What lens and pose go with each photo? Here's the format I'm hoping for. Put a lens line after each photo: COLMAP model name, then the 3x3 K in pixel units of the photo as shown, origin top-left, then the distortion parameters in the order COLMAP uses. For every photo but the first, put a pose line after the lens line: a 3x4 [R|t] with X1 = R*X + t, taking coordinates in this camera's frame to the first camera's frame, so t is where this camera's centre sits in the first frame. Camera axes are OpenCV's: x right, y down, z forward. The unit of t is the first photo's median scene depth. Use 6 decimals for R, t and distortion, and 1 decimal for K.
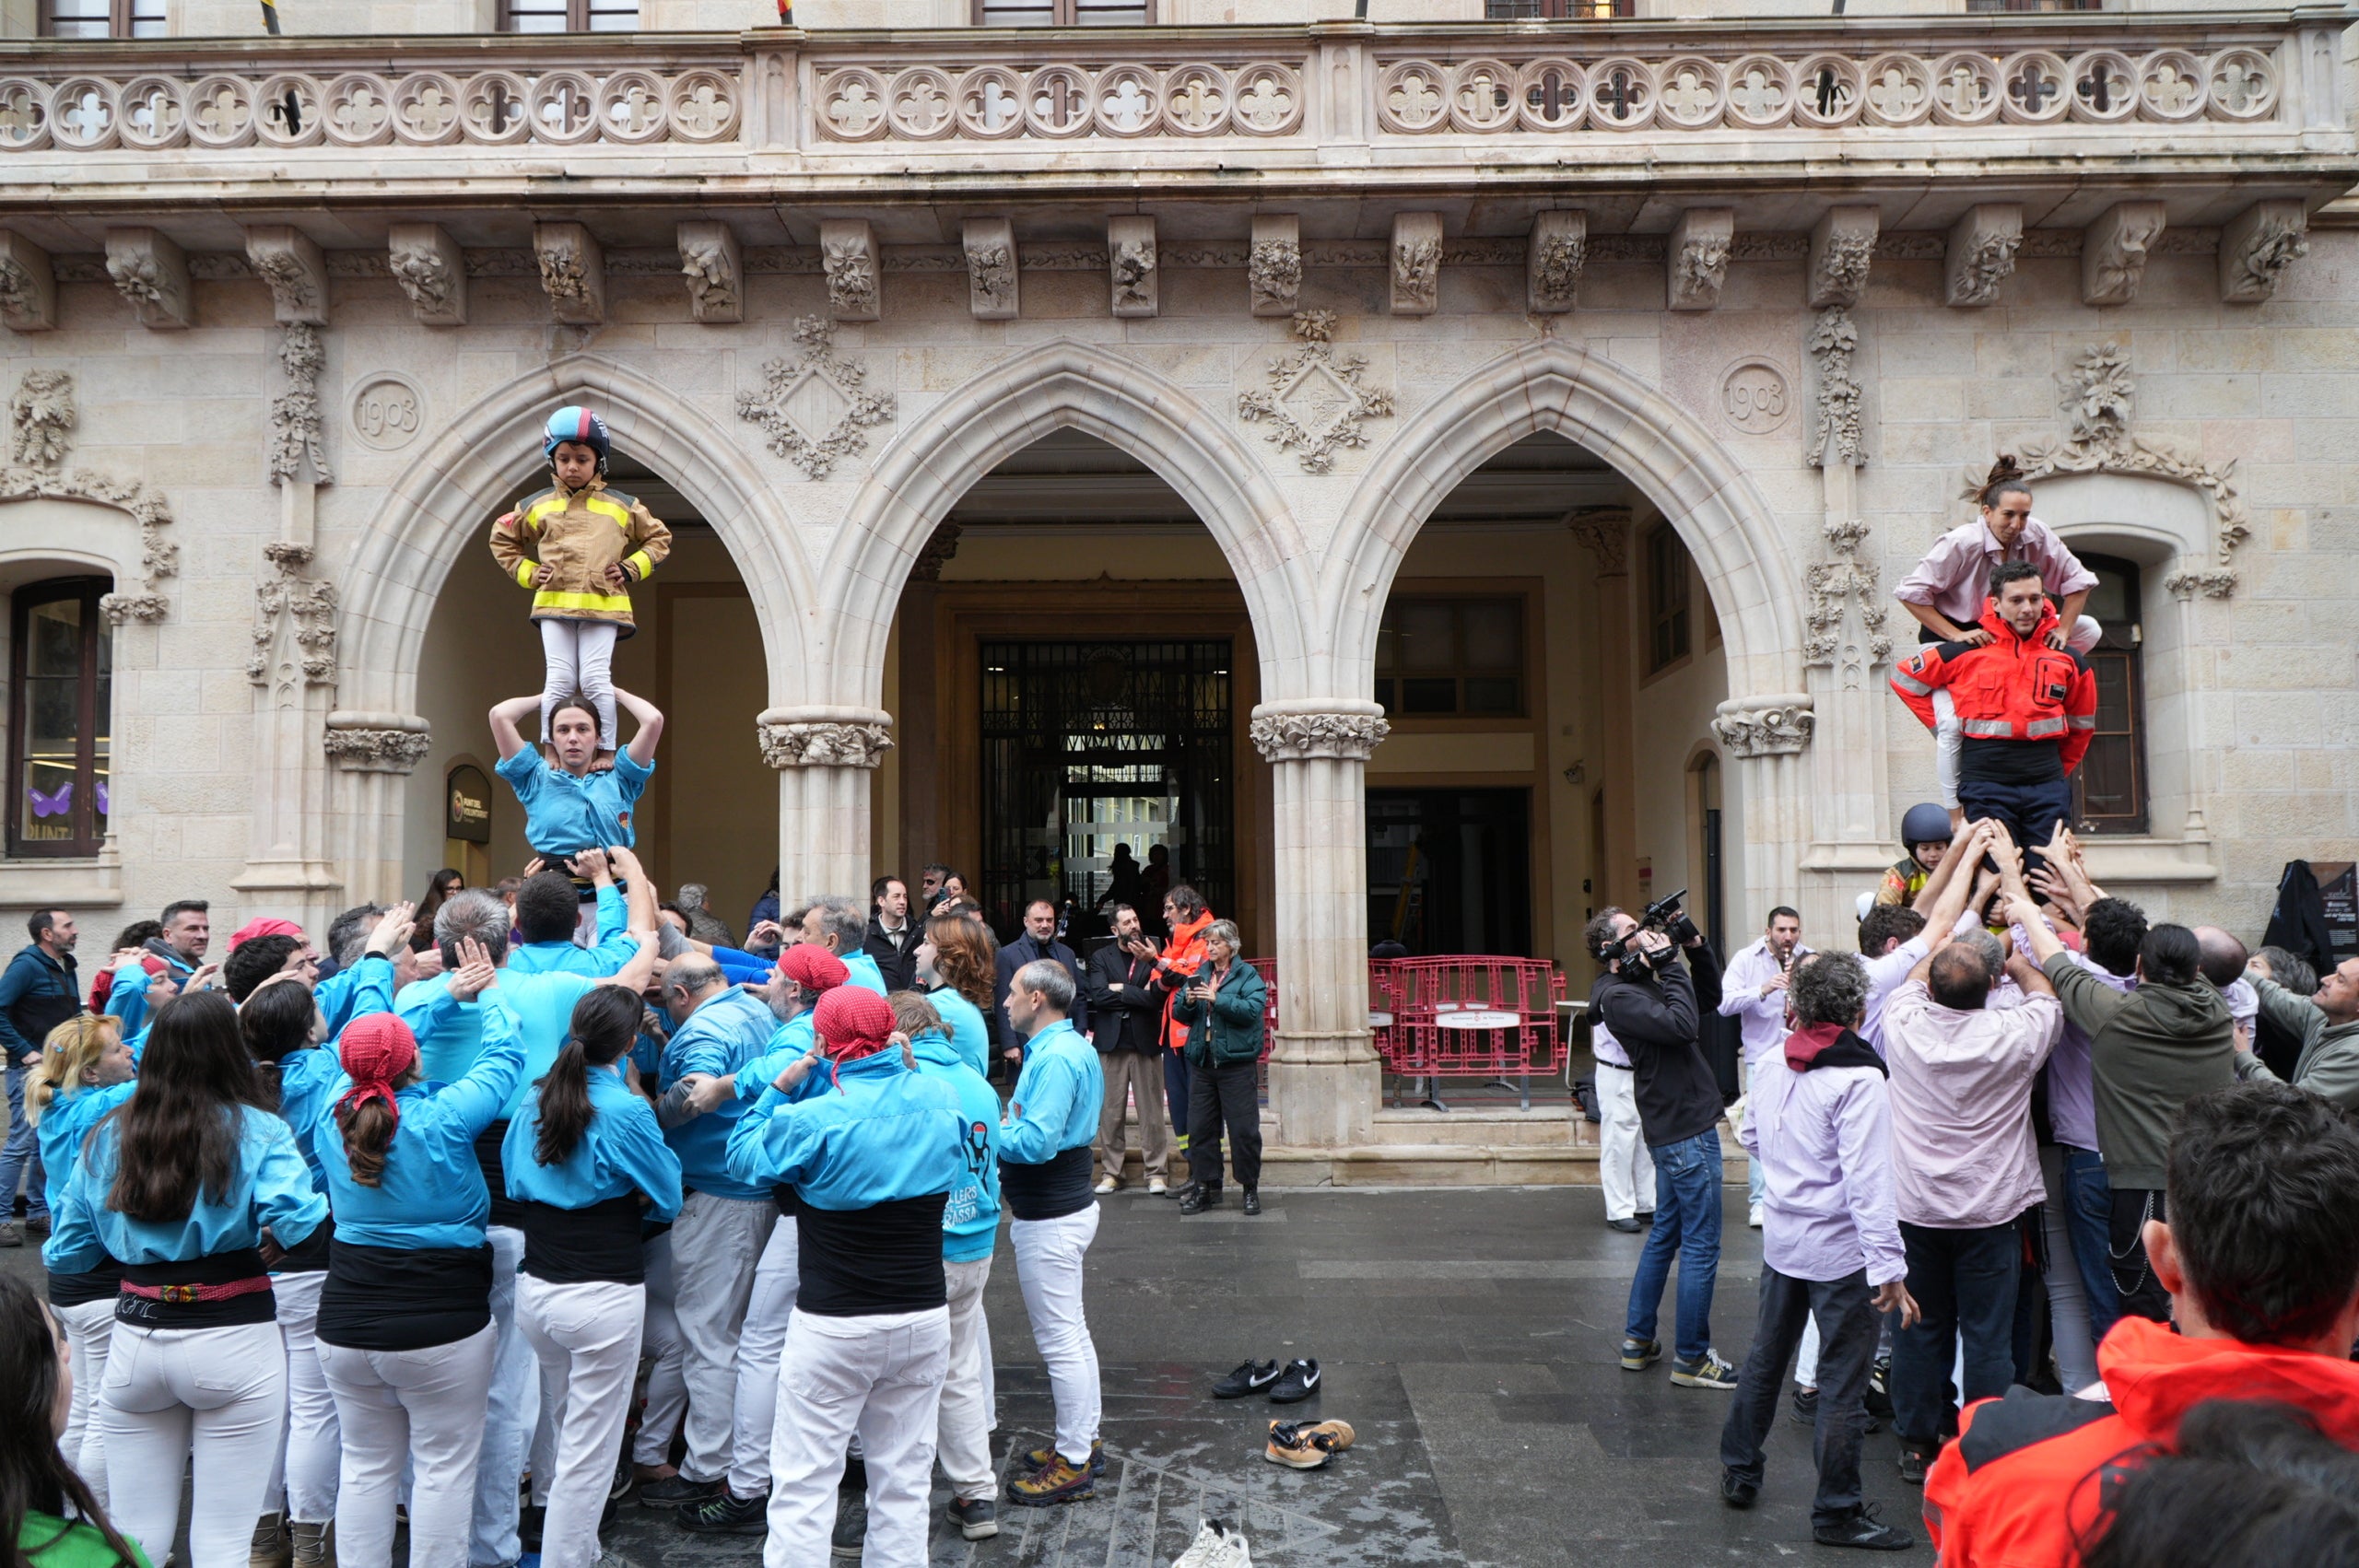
lens RADIAL K [[2094.5, 0, 1250.2], [0, 2094.5, 825.5], [0, 0, 1]] dist [-0.000107, 0.009143]
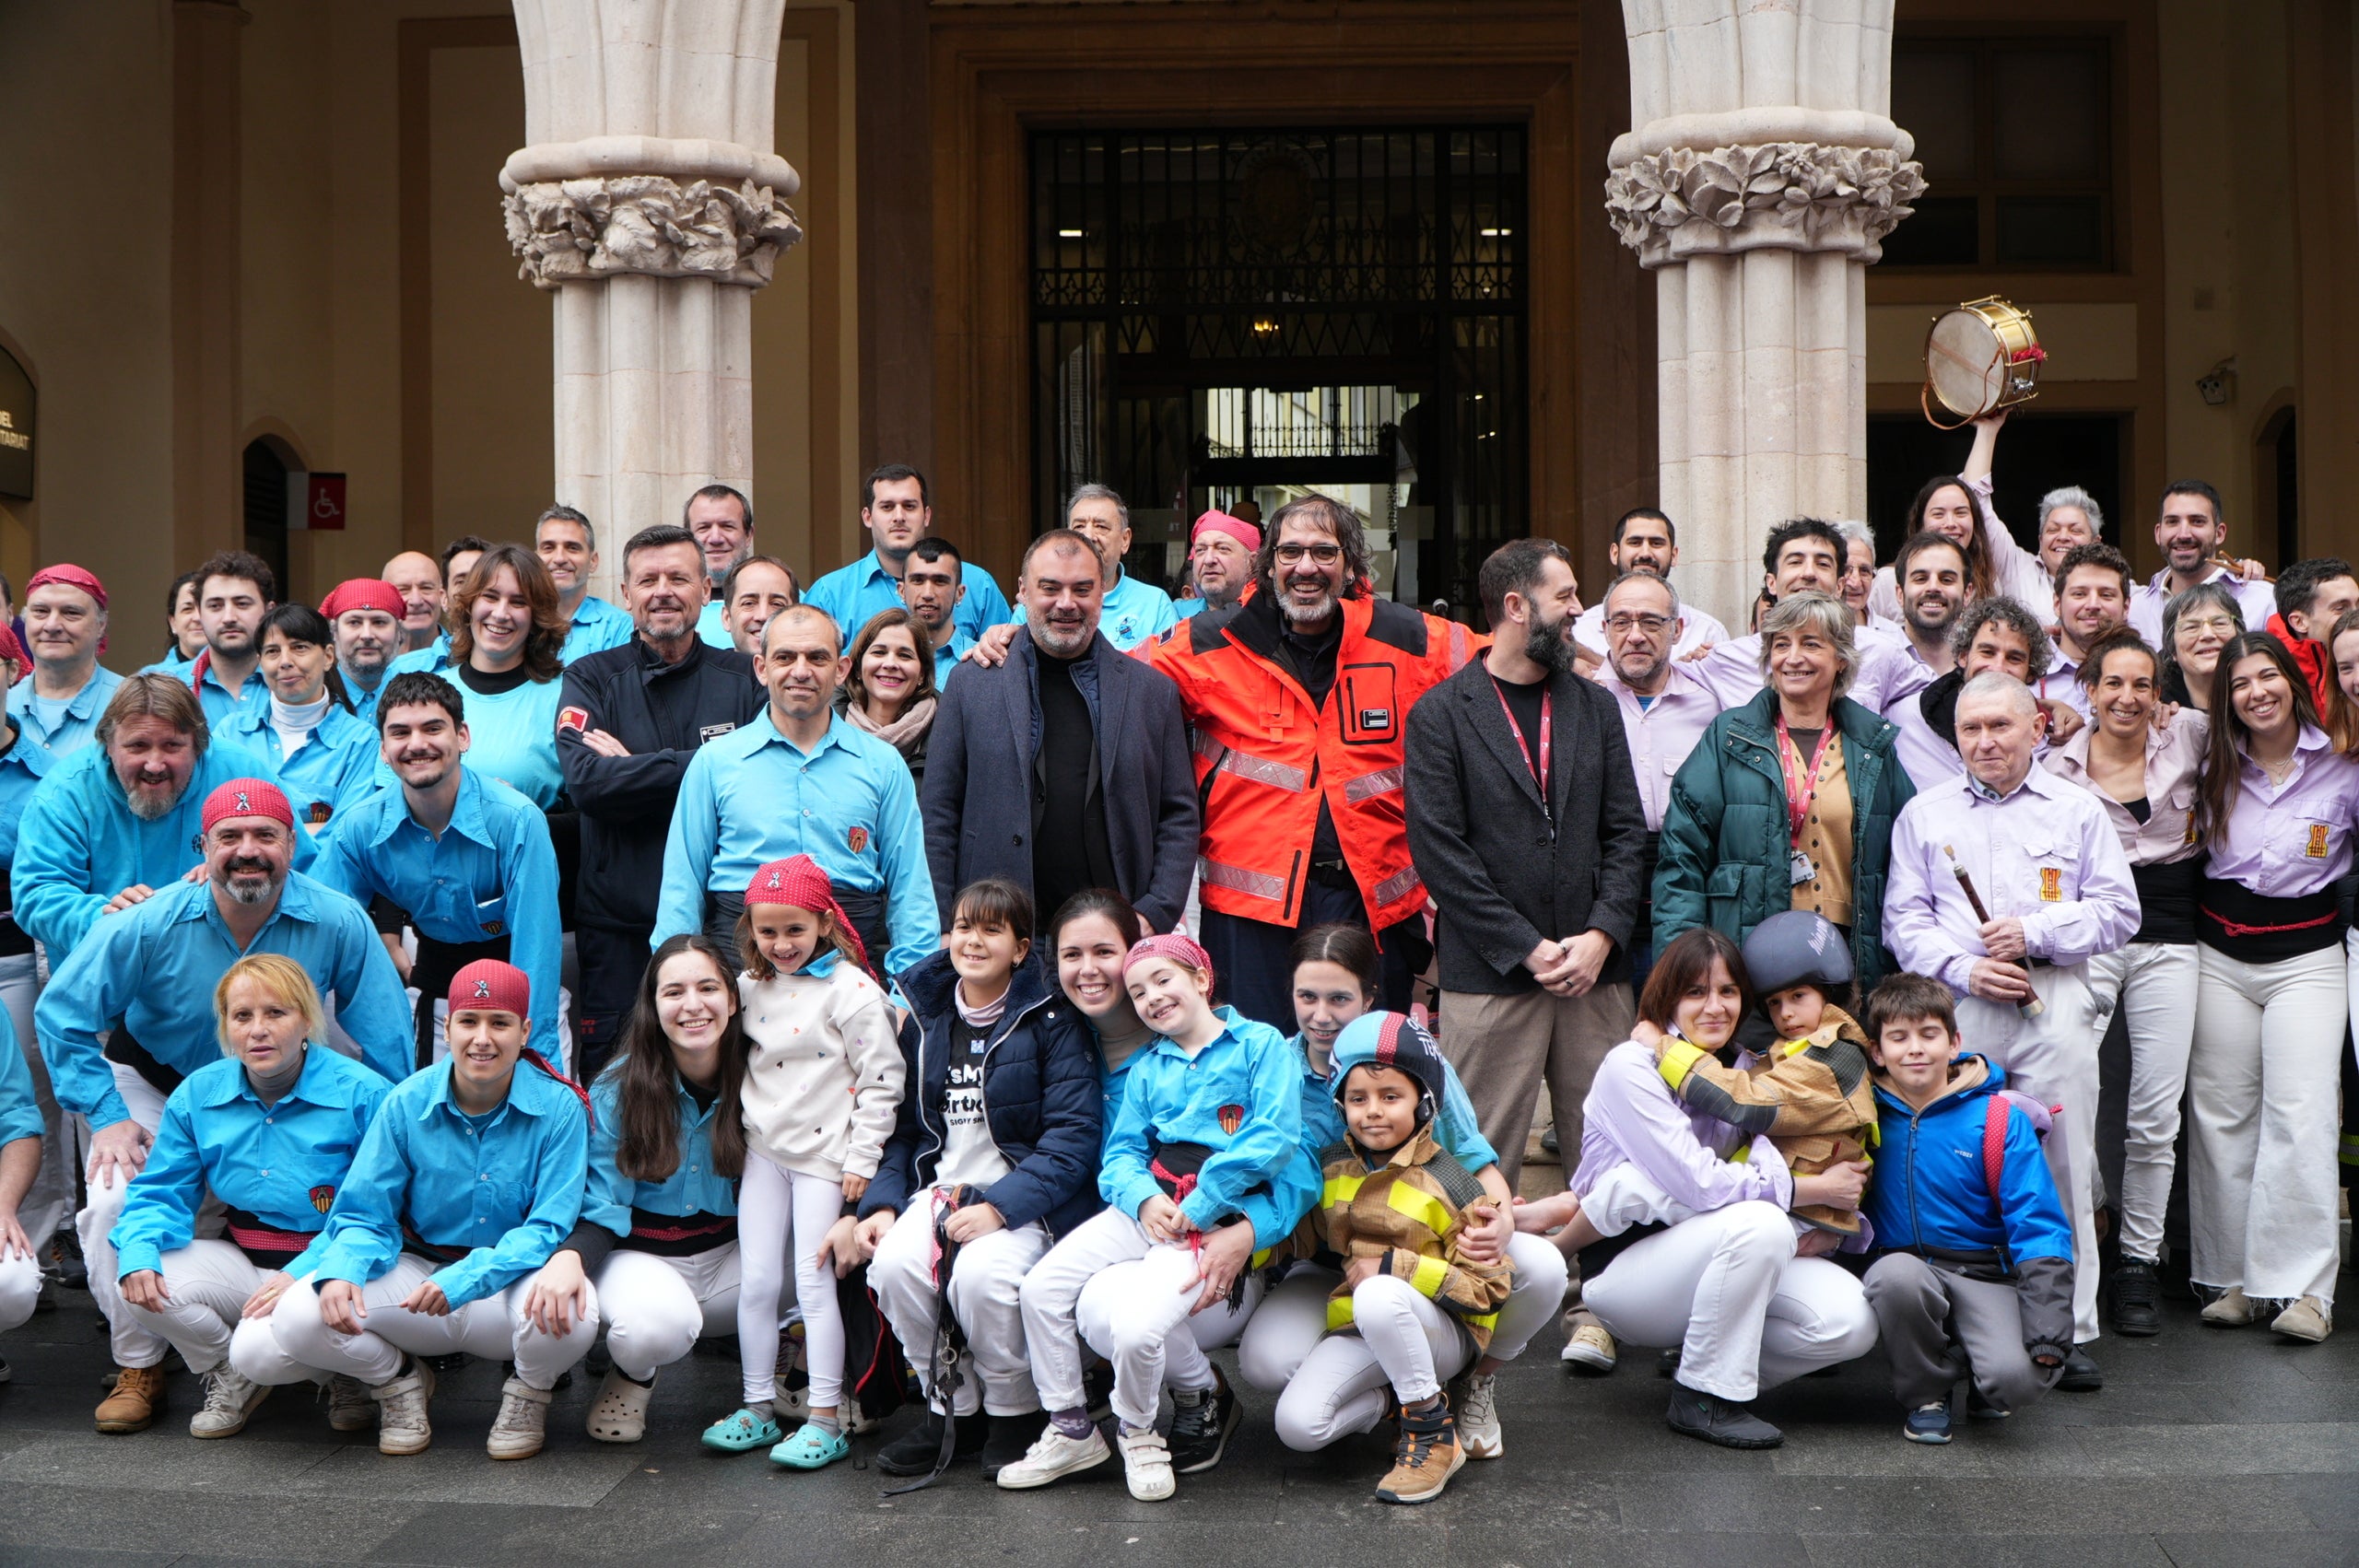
lens RADIAL K [[3598.3, 0, 1258.6], [0, 3598.3, 899.2], [0, 0, 1]] dist [-0.067541, 0.000000]
pose [[0.997258, 0.006778, -0.073698, -0.015923], [0.000167, 0.995588, 0.093828, 0.031412], [0.074008, -0.093583, 0.992857, 0.237710]]
